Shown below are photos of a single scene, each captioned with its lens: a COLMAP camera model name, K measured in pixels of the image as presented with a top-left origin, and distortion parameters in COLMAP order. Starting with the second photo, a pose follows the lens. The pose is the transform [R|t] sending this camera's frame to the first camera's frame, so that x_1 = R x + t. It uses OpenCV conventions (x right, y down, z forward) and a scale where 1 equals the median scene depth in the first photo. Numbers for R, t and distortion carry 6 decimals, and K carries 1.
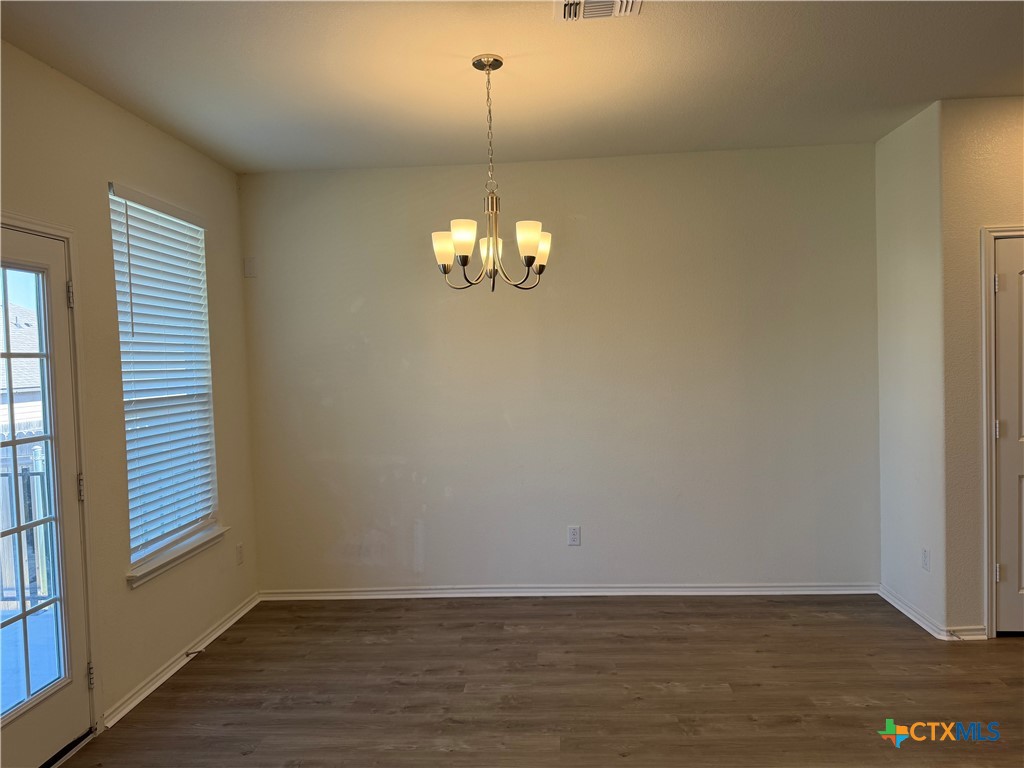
lens RADIAL K [[718.6, 0, 534.1], [0, 718.6, 382.2], [0, 0, 1]] dist [0.065176, -0.075881]
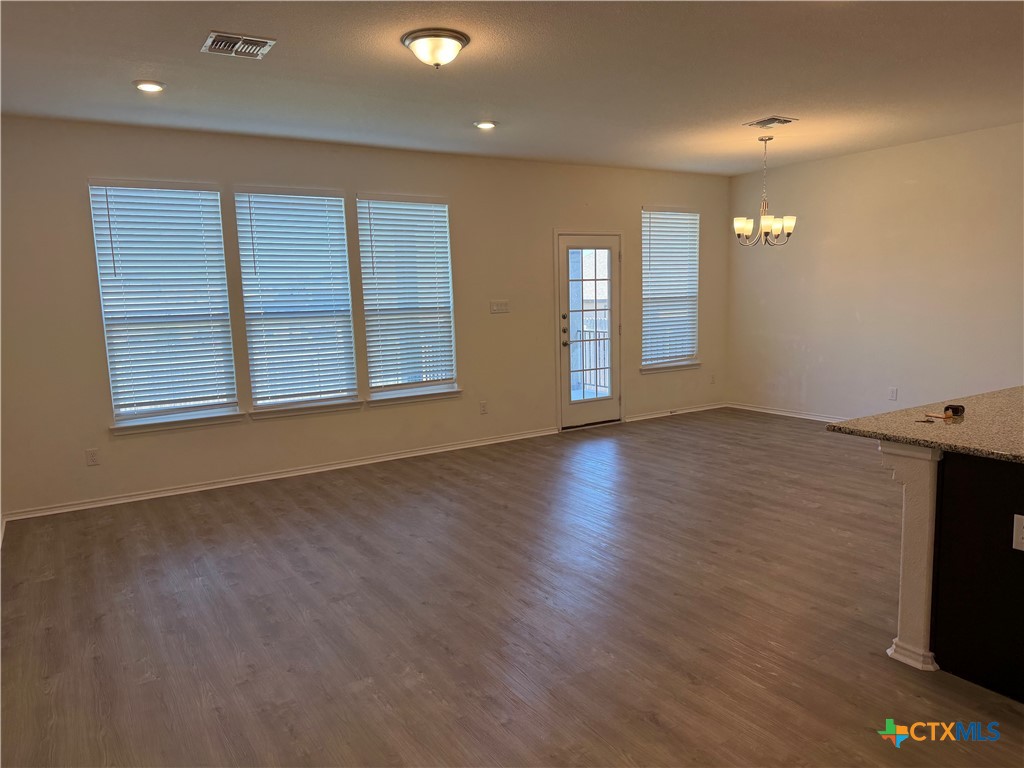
lens RADIAL K [[718.6, 0, 516.5], [0, 718.6, 382.6], [0, 0, 1]] dist [0.065176, -0.075881]
pose [[0.582612, 0.114908, -0.804586, 1.165671], [-0.013739, 0.991206, 0.131612, -0.003697], [0.812634, -0.065625, 0.579068, -0.760650]]
